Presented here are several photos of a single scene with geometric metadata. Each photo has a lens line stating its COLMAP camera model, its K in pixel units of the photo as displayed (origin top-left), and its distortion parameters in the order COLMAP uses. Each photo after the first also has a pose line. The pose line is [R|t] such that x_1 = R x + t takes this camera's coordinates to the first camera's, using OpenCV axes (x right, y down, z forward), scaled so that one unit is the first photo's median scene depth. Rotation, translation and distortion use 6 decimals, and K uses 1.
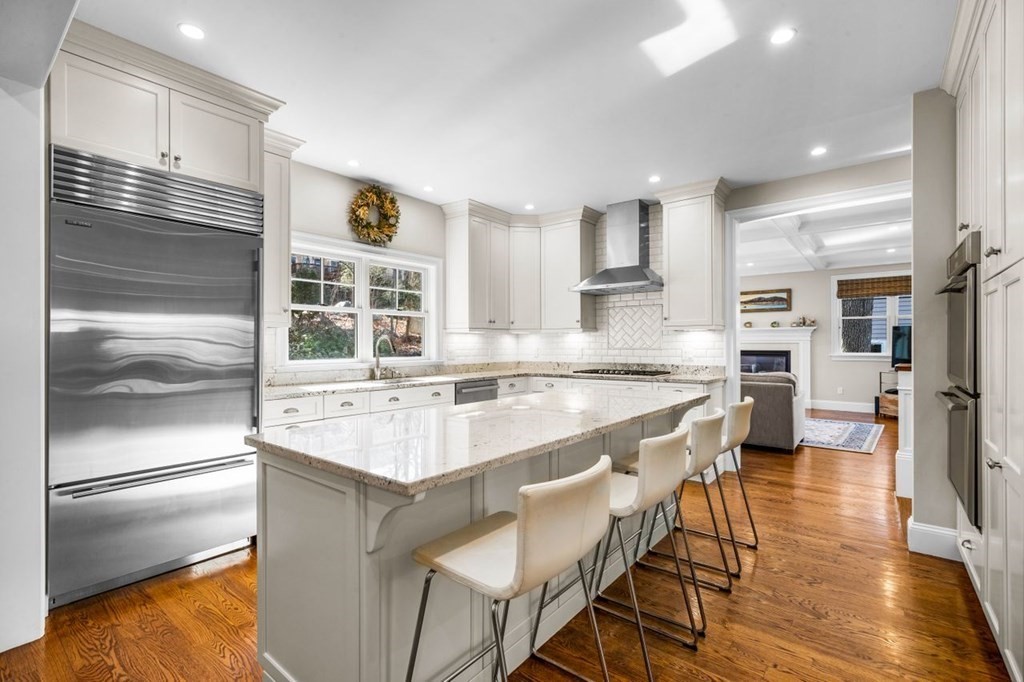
lens RADIAL K [[465.2, 0, 511.8], [0, 465.2, 345.9], [0, 0, 1]] dist [-0.006093, 0.000003]
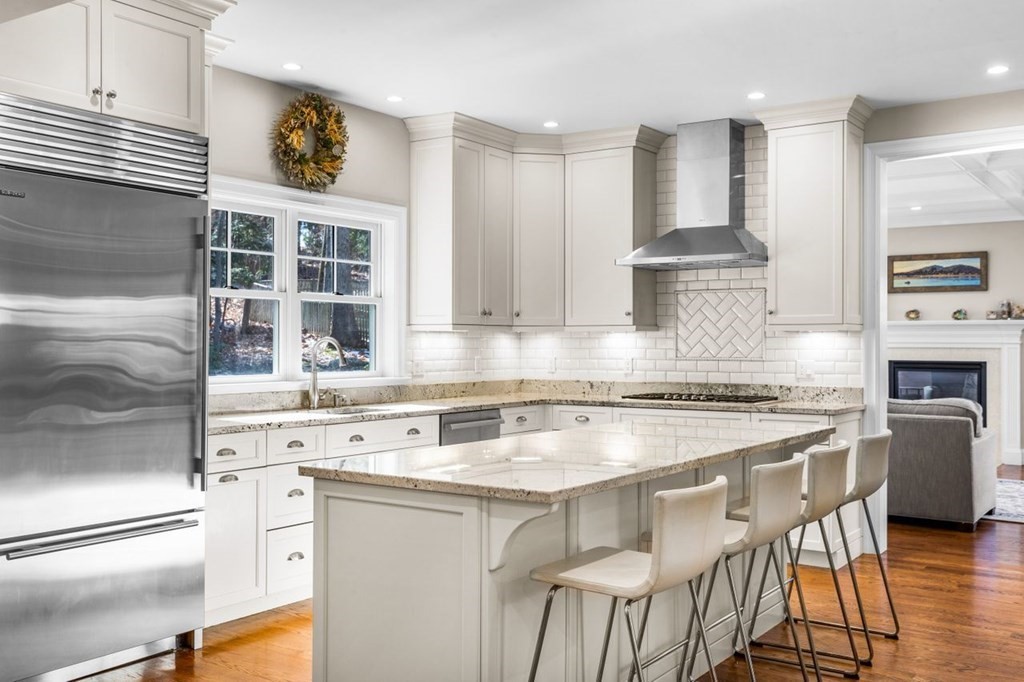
lens RADIAL K [[1000.7, 0, 510.9], [0, 1000.7, 342.8], [0, 0, 1]] dist [0.023181, 0.000000]
pose [[0.997213, 0.005597, 0.074395, -0.128590], [-0.005363, 0.999980, -0.003350, -0.011483], [-0.074412, 0.002942, 0.997223, -0.347122]]
